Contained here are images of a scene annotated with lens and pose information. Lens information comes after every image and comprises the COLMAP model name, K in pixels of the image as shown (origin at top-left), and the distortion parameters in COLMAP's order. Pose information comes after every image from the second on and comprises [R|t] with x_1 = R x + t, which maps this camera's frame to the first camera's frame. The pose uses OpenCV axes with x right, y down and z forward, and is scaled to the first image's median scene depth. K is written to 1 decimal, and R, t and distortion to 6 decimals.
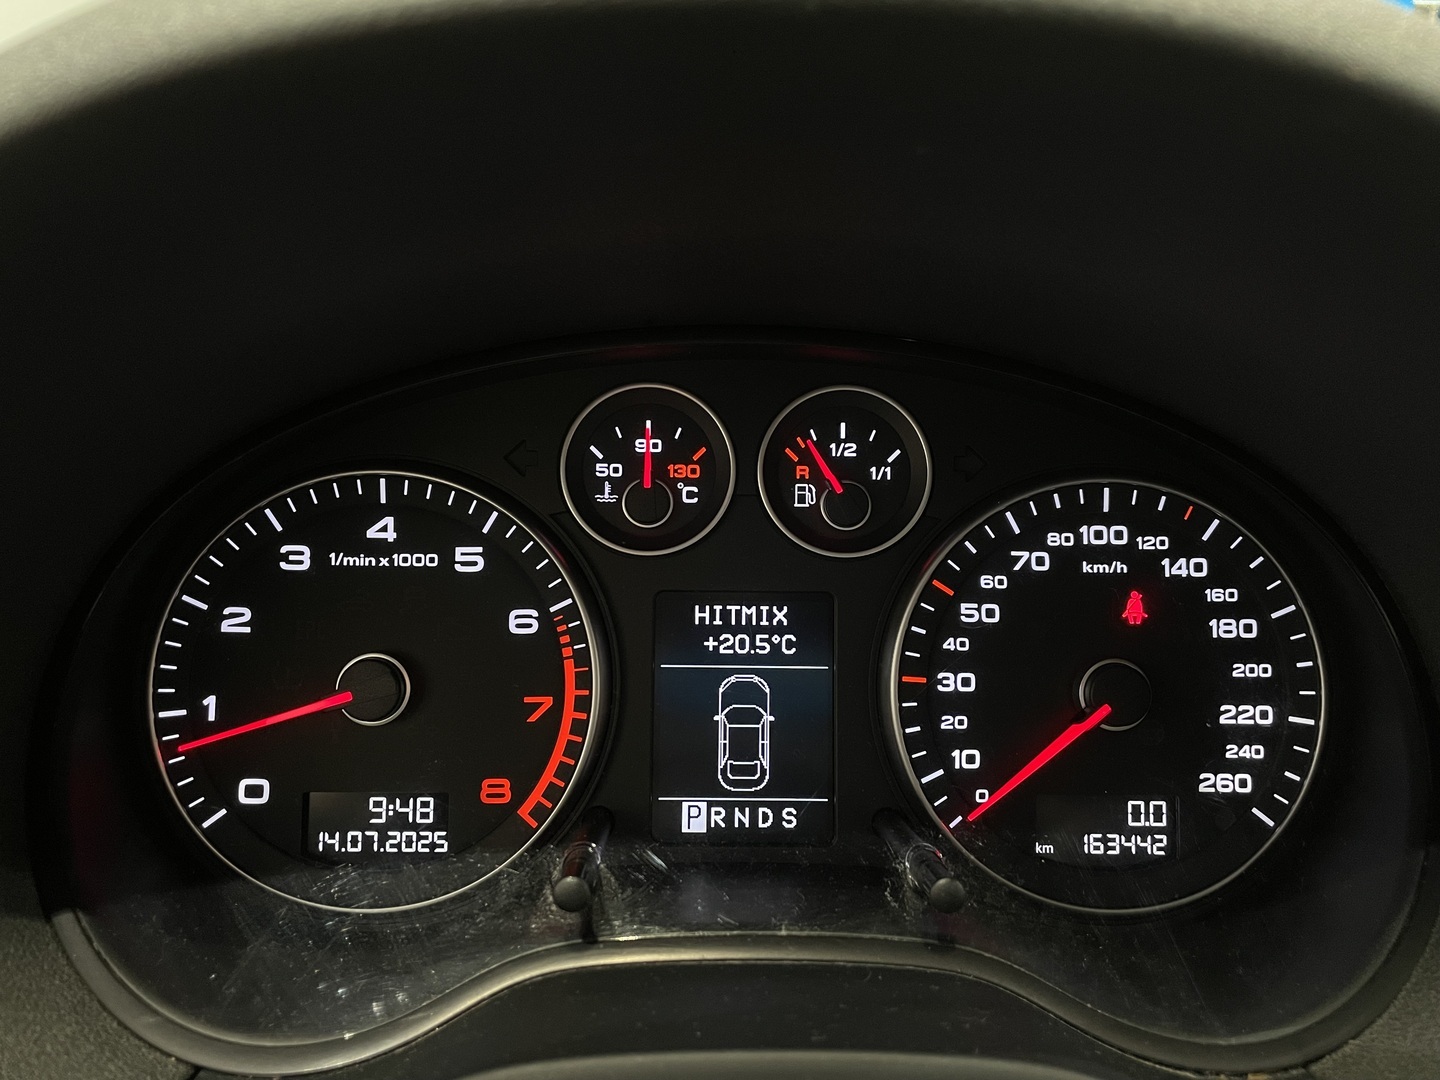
lens RADIAL K [[1091.0, 0, 720.0], [0, 1091.0, 540.0], [0, 0, 1]] dist [0.100911, -0.155131]
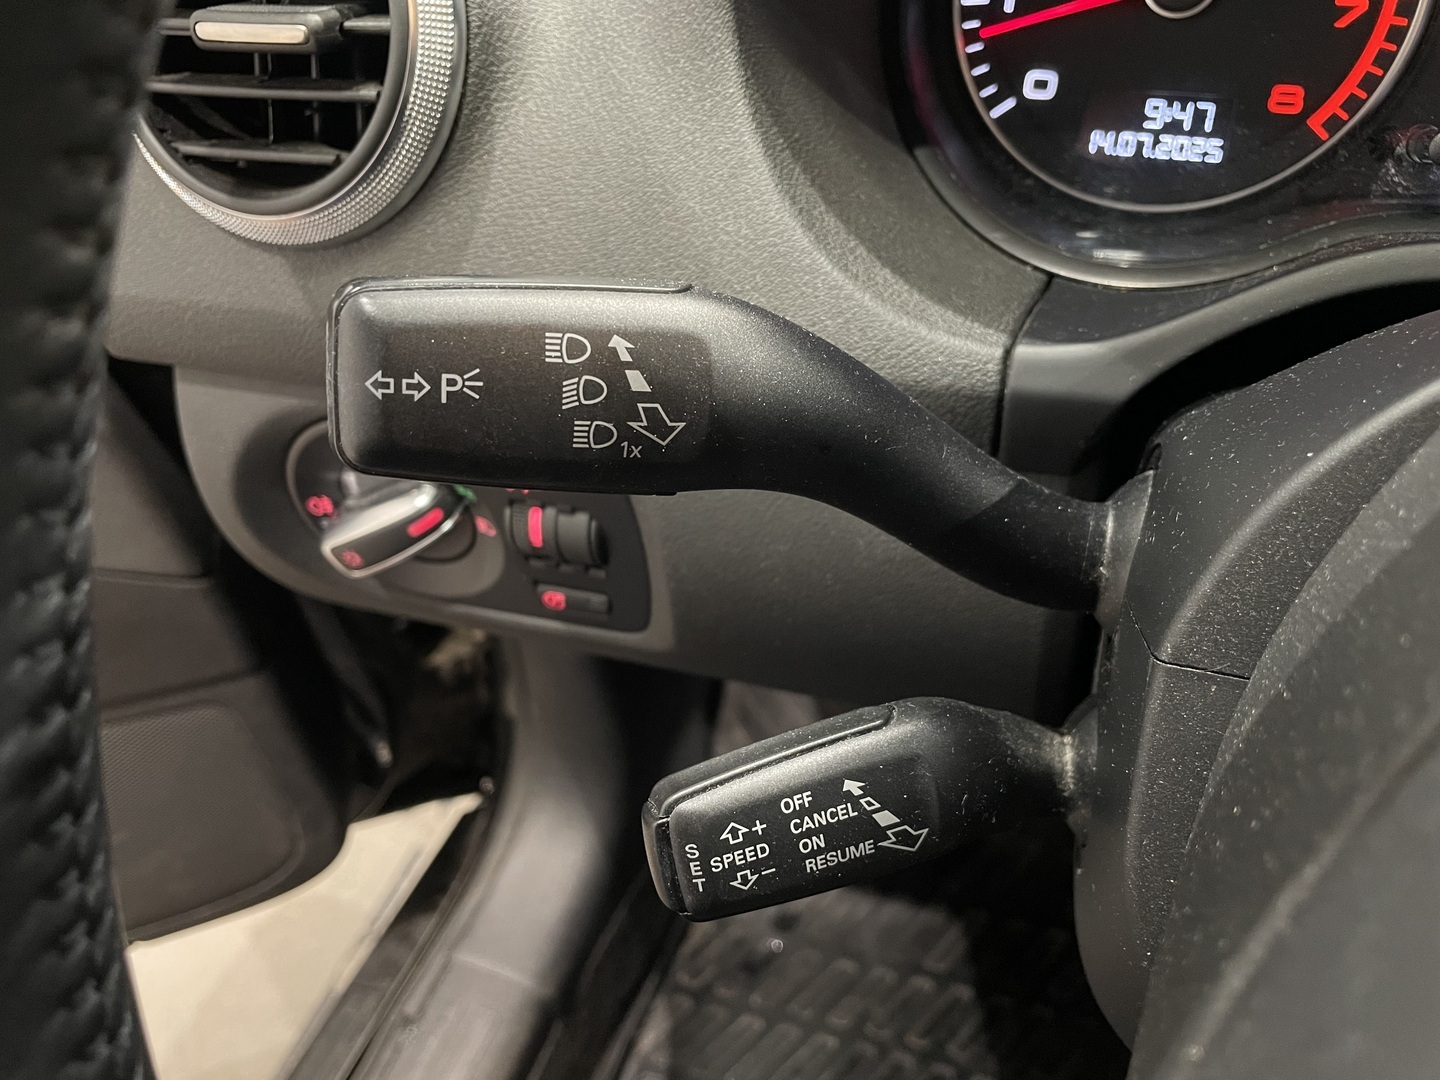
lens RADIAL K [[1102.6, 0, 719.3], [0, 1102.6, 534.5], [0, 0, 1]] dist [0.102845, -0.151564]
pose [[0.927103, 0.179872, -0.328825, -0.271292], [-0.038984, 0.918838, 0.392706, 0.209598], [0.372774, -0.351260, 0.858869, -0.180519]]
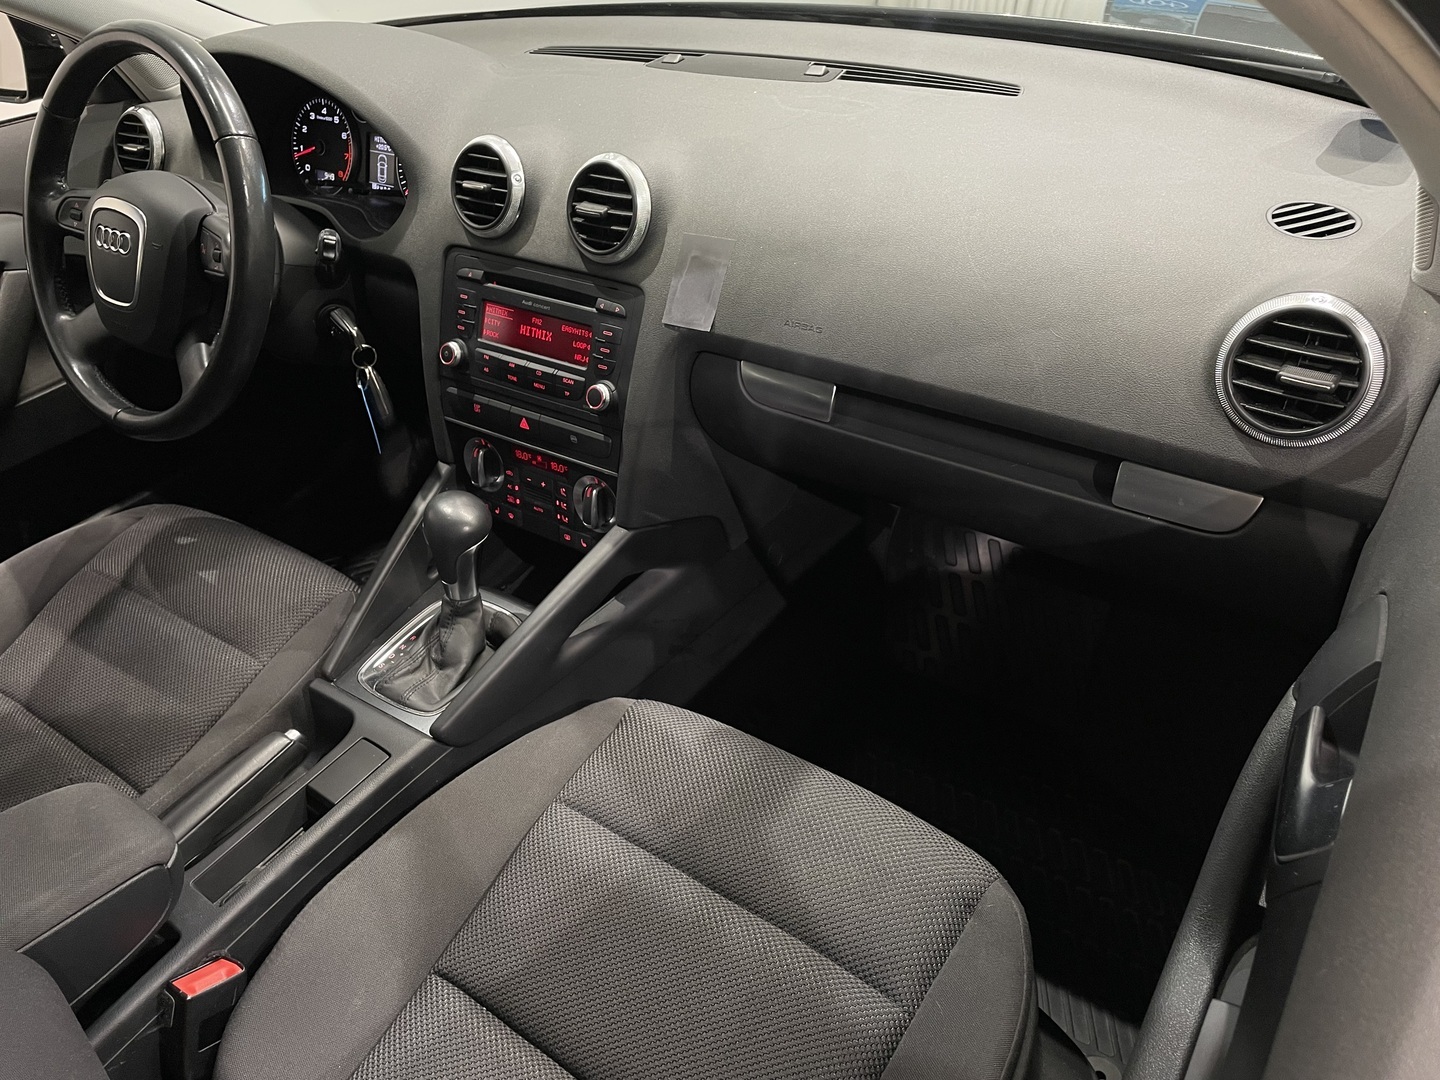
lens RADIAL K [[1102.6, 0, 719.3], [0, 1102.6, 534.5], [0, 0, 1]] dist [0.102845, -0.151564]
pose [[0.799811, 0.281028, -0.530402, 3.923474], [-0.084746, 0.927648, 0.363712, -0.208474], [0.594240, -0.245951, 0.765759, -1.990971]]
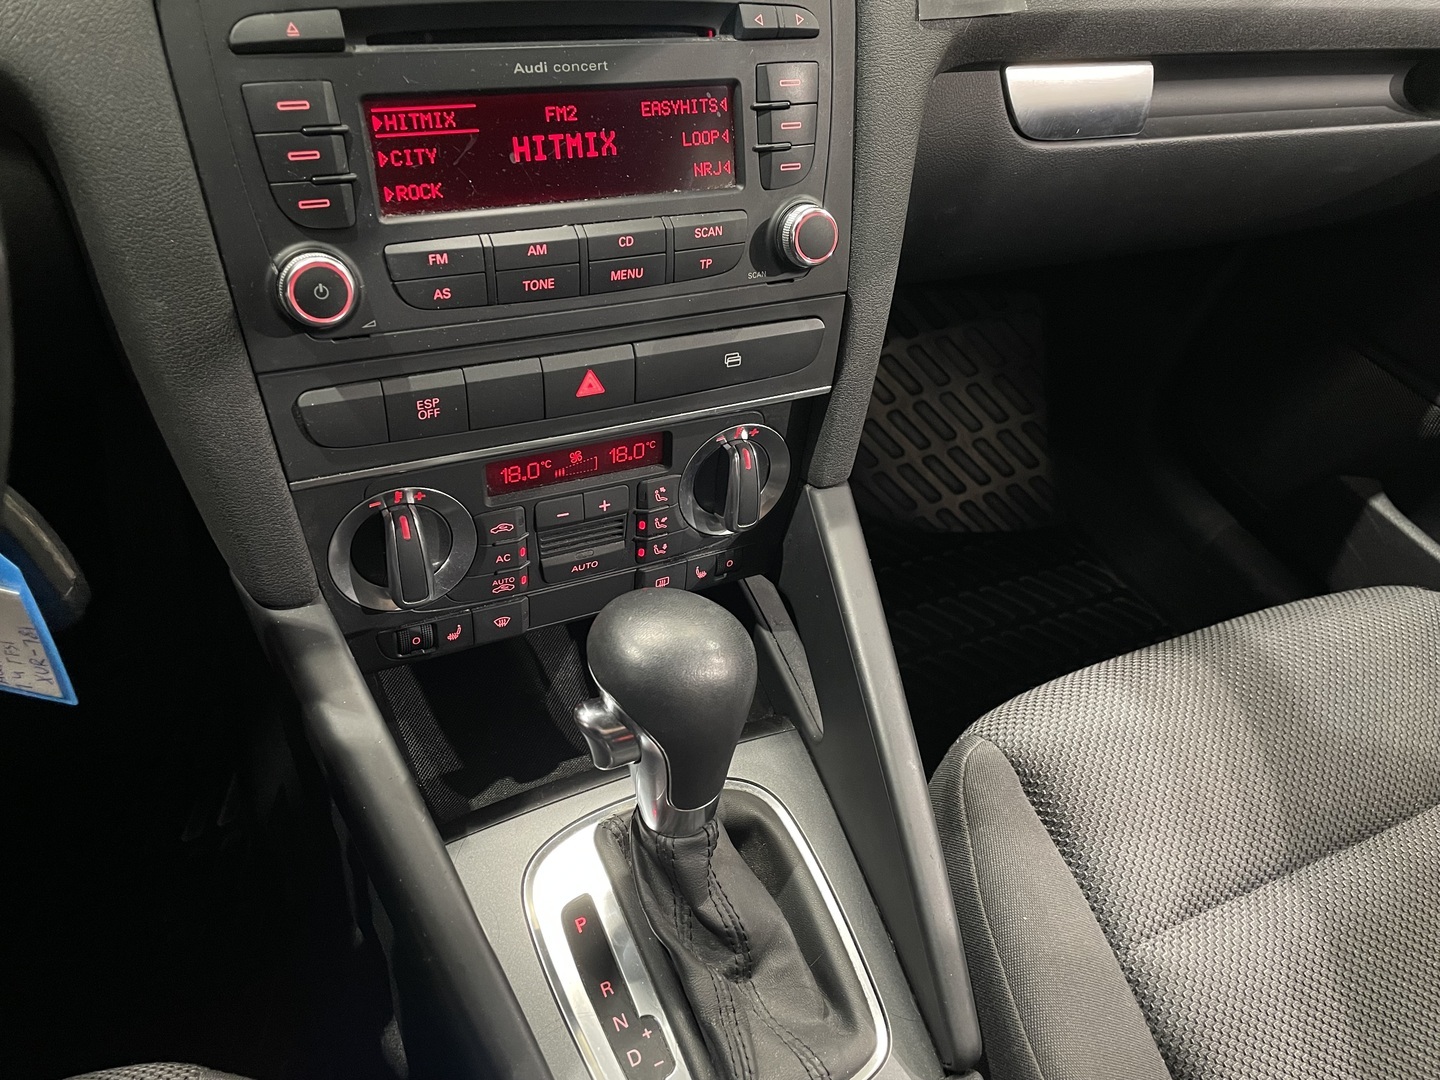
lens RADIAL K [[1080.1, 0, 724.1], [0, 1080.1, 532.8], [0, 0, 1]] dist [0.093748, -0.151535]
pose [[0.899314, -0.204928, 0.386314, 0.837764], [0.000406, 0.883792, 0.467879, 0.345519], [-0.437303, -0.420613, 0.794890, -0.774105]]
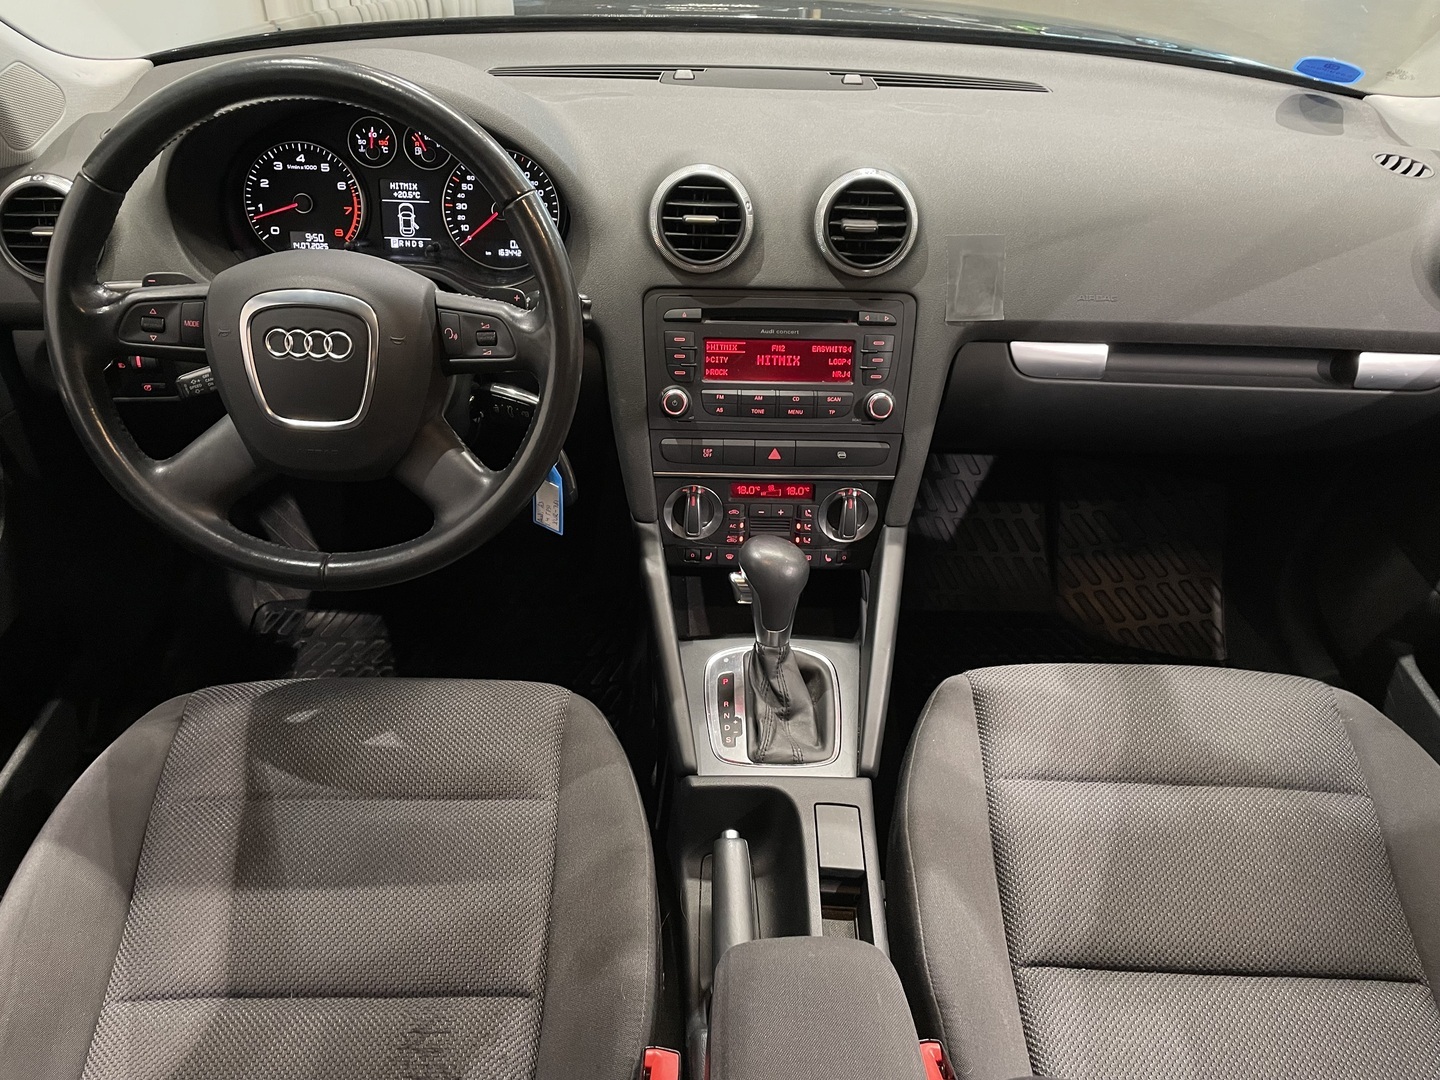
lens RADIAL K [[1091.0, 0, 720.0], [0, 1091.0, 540.0], [0, 0, 1]] dist [0.100911, -0.155131]
pose [[0.999832, 0.017349, 0.005965, 1.094763], [-0.018343, 0.939505, 0.342045, -0.103974], [0.000330, -0.342097, 0.939665, -2.916764]]
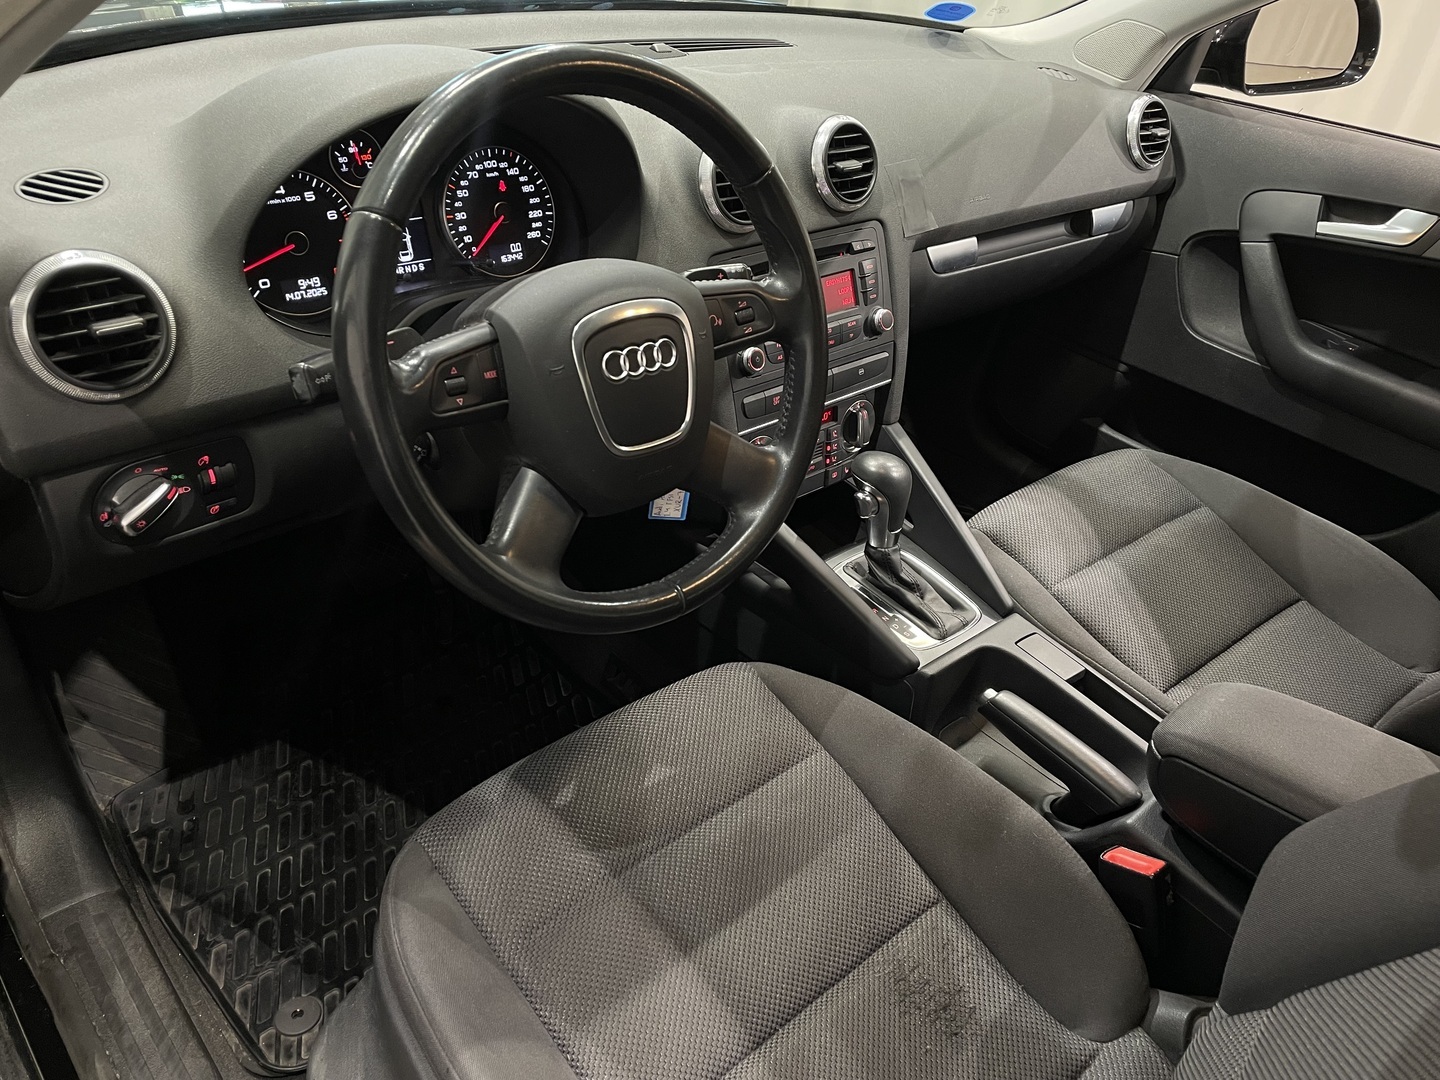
lens RADIAL K [[1080.1, 0, 724.1], [0, 1080.1, 532.8], [0, 0, 1]] dist [0.093748, -0.151535]
pose [[0.755386, -0.313119, 0.575629, -1.400090], [0.096762, 0.922117, 0.374616, -0.148554], [-0.648097, -0.227281, 0.726852, -2.163195]]
